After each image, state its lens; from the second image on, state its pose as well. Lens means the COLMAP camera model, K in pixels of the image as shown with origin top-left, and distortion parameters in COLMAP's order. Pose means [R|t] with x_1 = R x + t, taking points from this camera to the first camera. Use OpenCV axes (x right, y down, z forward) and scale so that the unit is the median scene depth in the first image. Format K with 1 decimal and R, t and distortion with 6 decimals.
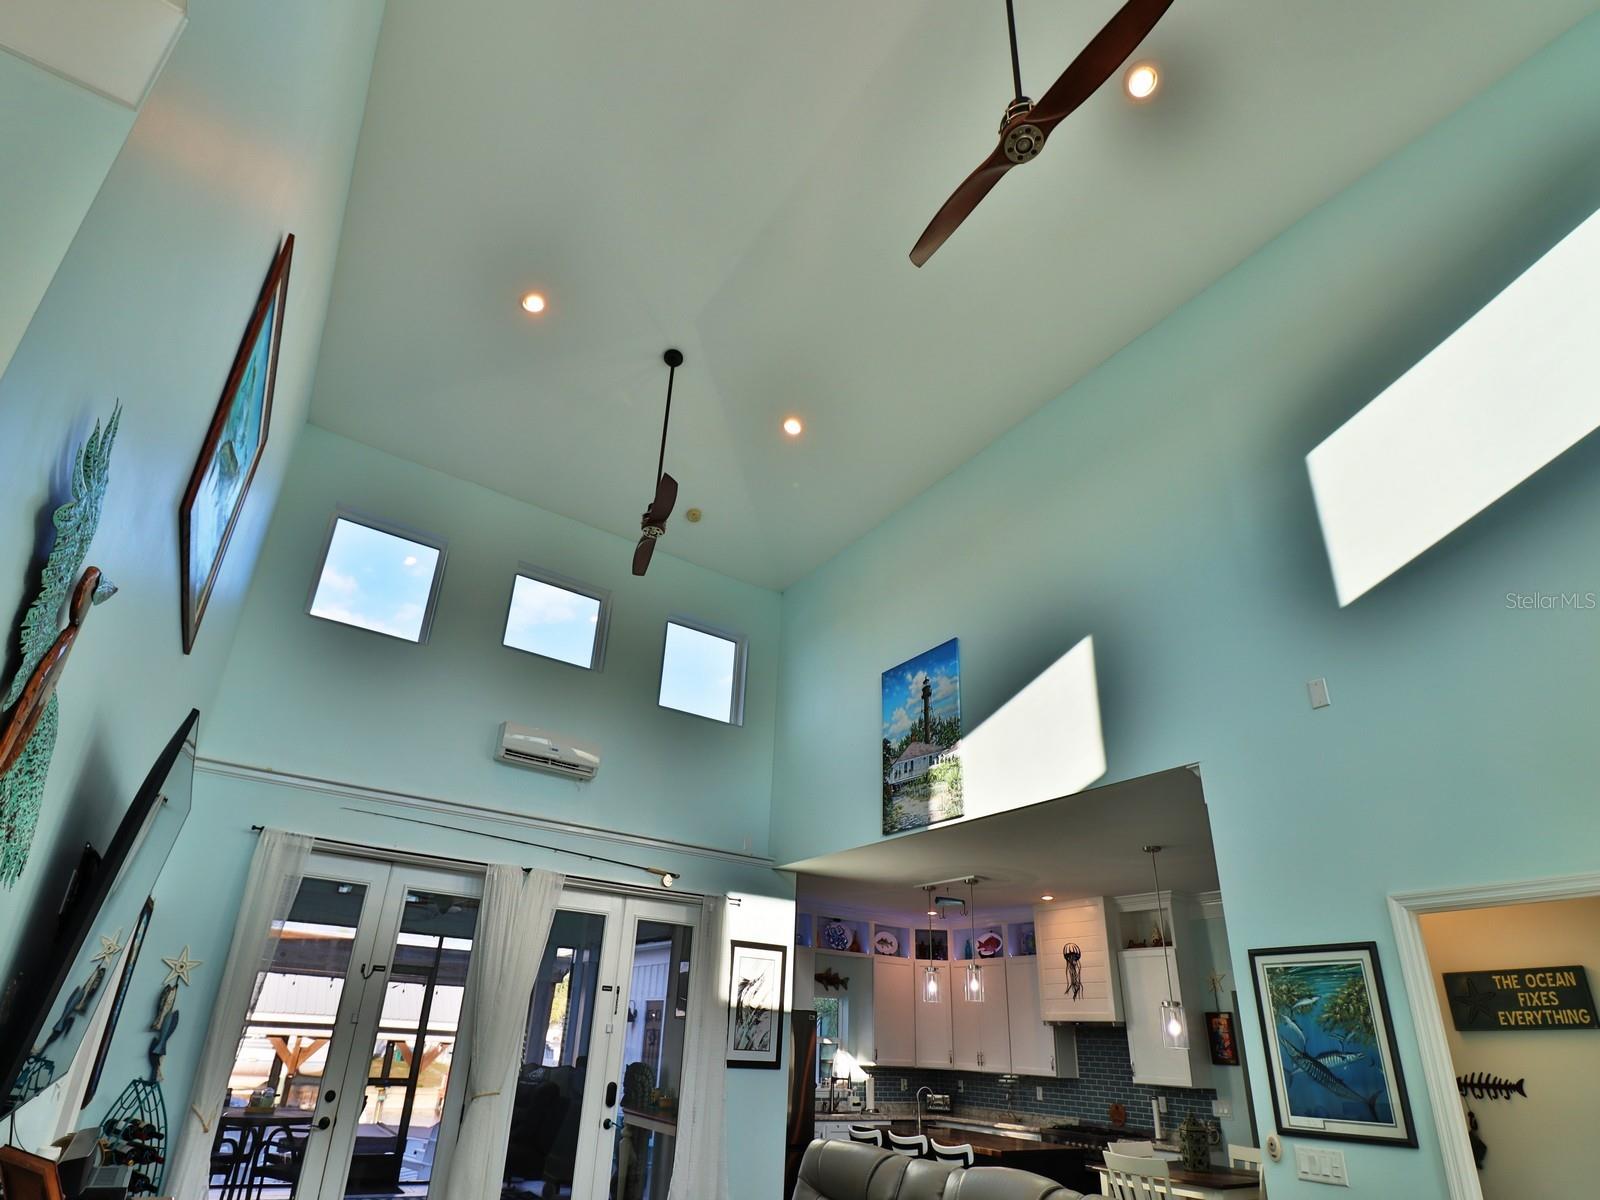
lens RADIAL K [[846.2, 0, 796.9], [0, 846.2, 643.3], [0, 0, 1]] dist [-0.000593, -0.013172]
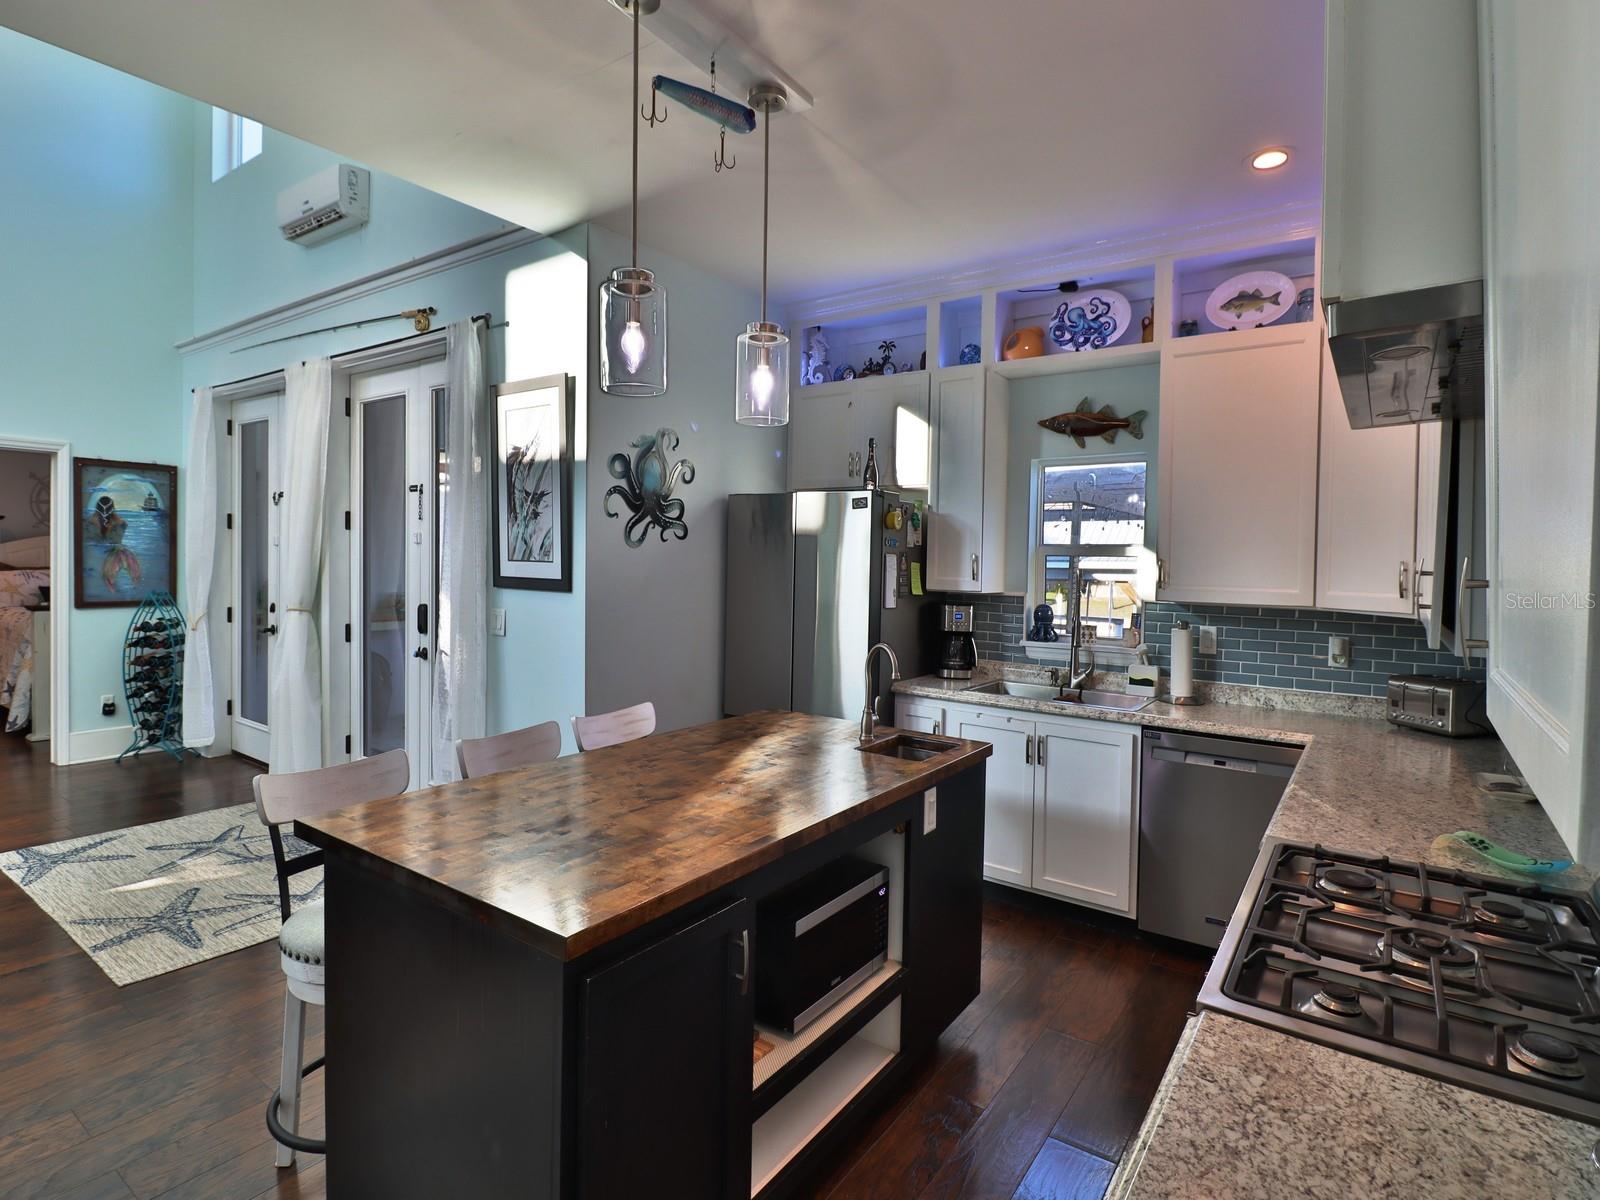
lens RADIAL K [[828.5, 0, 805.8], [0, 828.5, 582.2], [0, 0, 1]] dist [0.003689, -0.014350]
pose [[0.357330, -0.010836, -0.933916, 0.523928], [0.394895, 0.907910, 0.140558, 0.485363], [0.846388, -0.419025, 0.328702, 0.961745]]
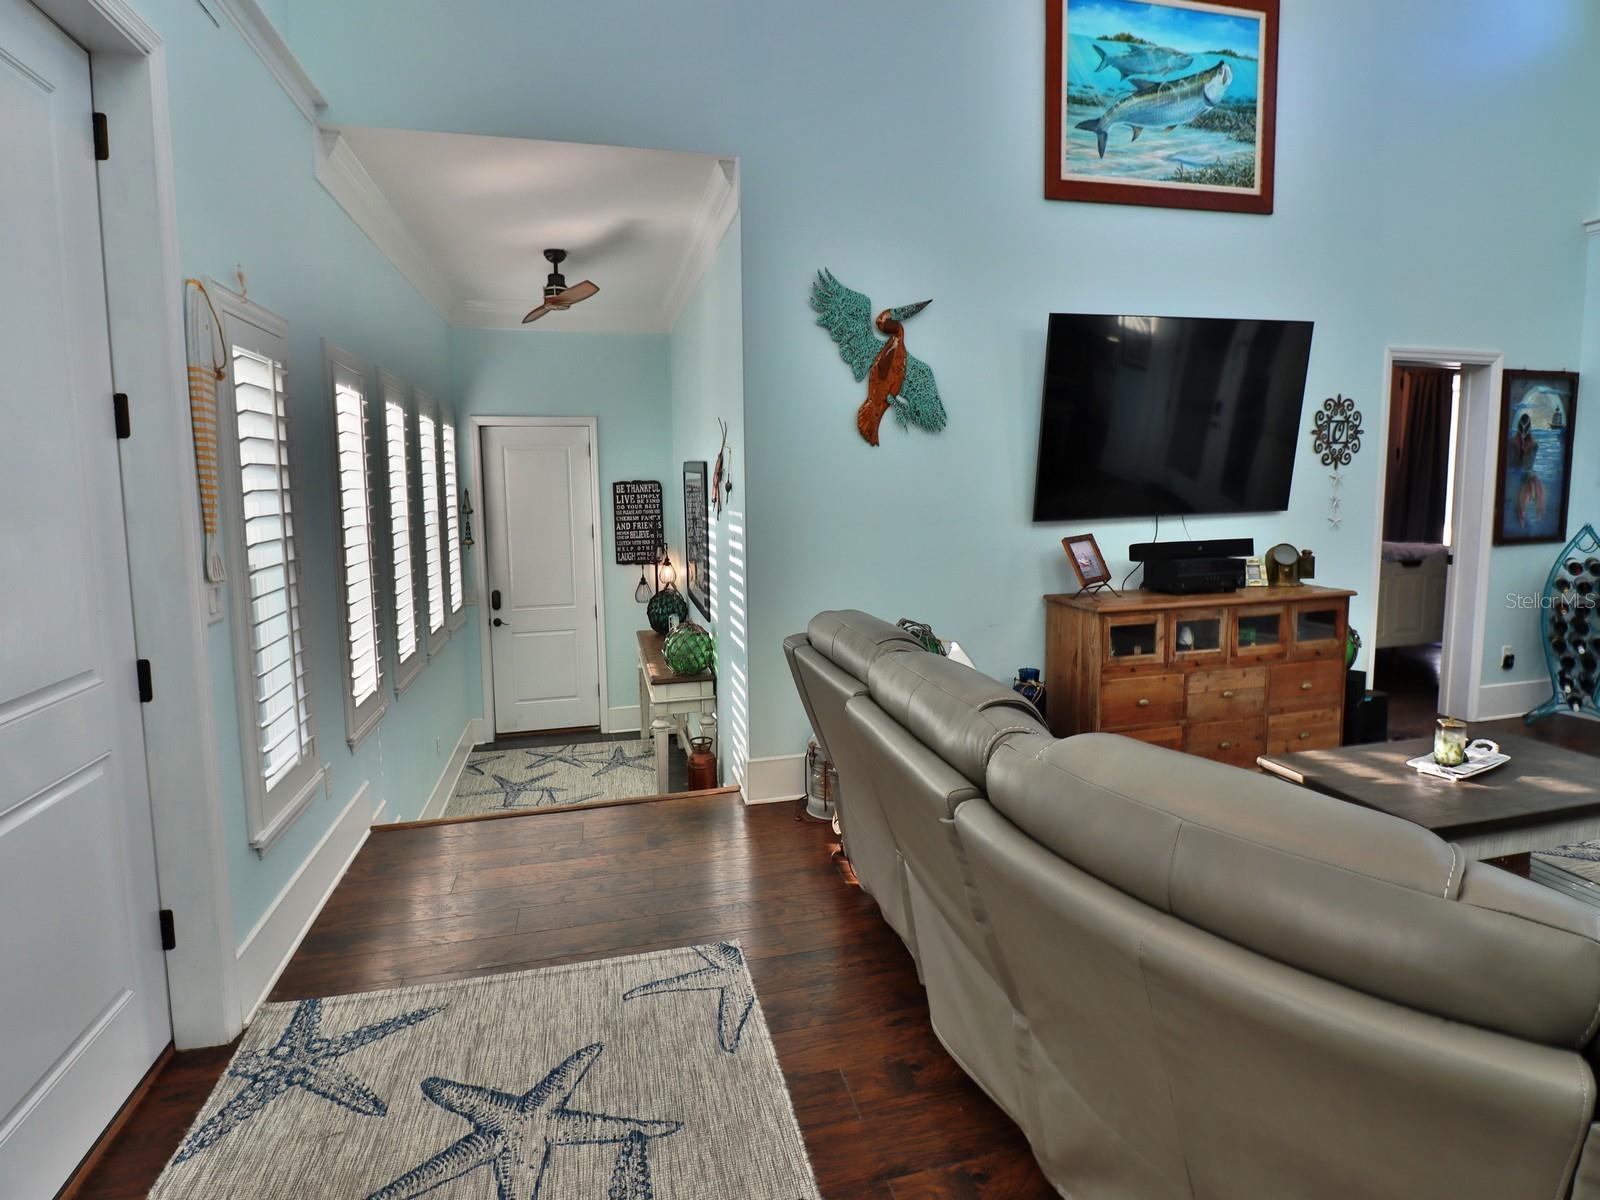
lens RADIAL K [[828.5, 0, 803.0], [0, 828.5, 564.8], [0, 0, 1]] dist [0.003689, -0.014350]
pose [[-0.330494, 0.052872, -0.942326, 0.369159], [0.400604, 0.911886, -0.089336, 0.171517], [0.854570, -0.407024, -0.322554, 0.306556]]
